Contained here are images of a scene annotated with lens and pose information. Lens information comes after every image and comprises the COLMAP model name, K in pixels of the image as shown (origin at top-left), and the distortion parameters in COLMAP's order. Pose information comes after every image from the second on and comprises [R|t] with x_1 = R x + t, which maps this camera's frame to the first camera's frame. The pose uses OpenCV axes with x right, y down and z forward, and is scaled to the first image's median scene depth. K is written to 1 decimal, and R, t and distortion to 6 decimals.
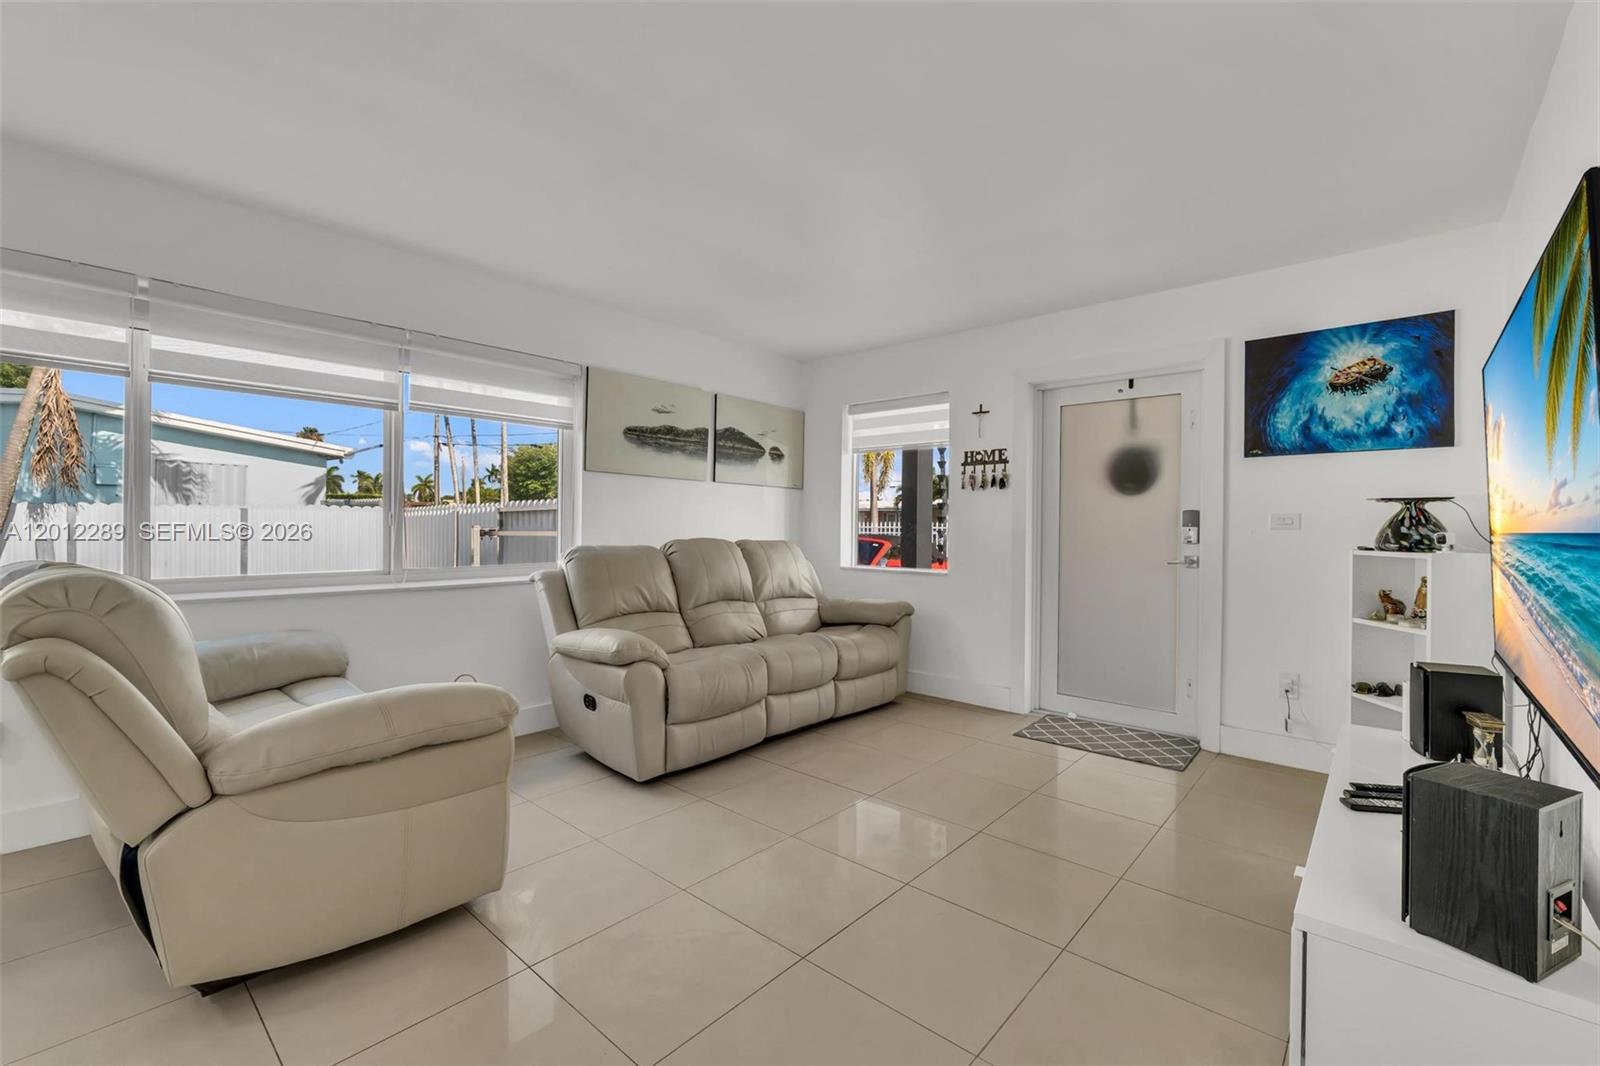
lens RADIAL K [[679.0, 0, 814.4], [0, 679.0, 527.6], [0, 0, 1]] dist [0.001912, -0.000684]
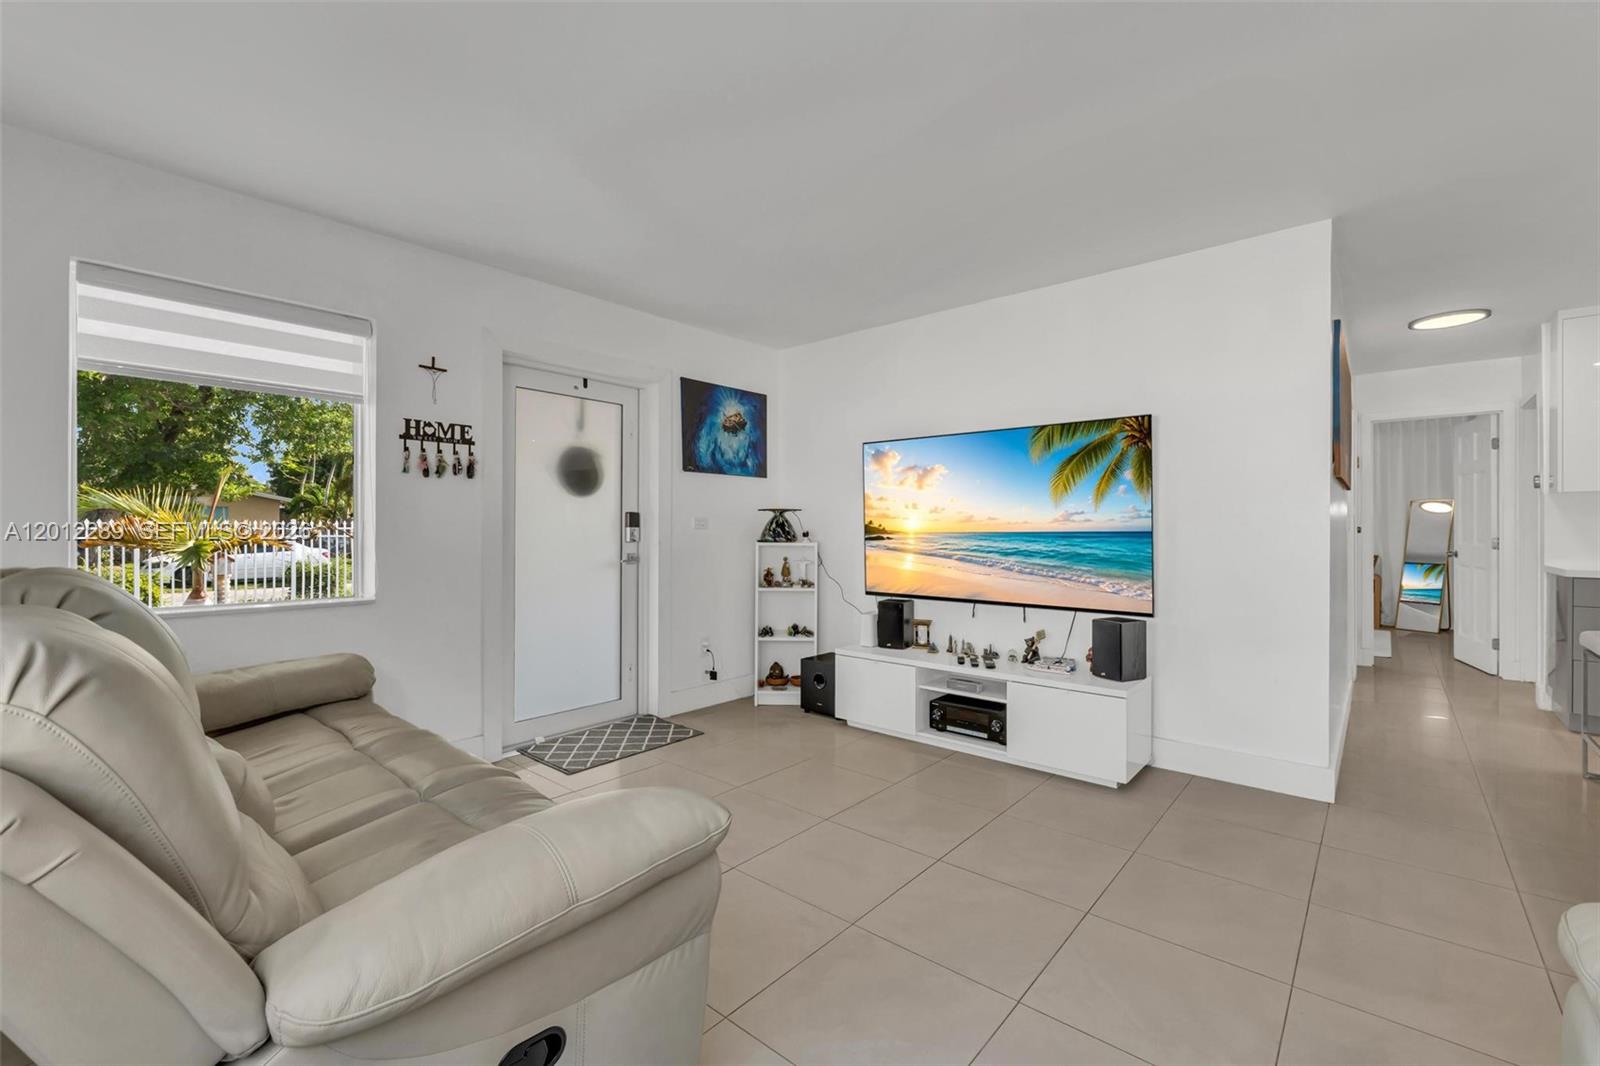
lens RADIAL K [[679.0, 0, 800.8], [0, 679.0, 524.5], [0, 0, 1]] dist [0.001912, -0.000684]
pose [[0.009121, -0.006137, 0.999940, -0.559786], [-0.006212, 0.999962, 0.006194, -0.013934], [-0.999939, -0.006269, 0.009082, 0.718126]]
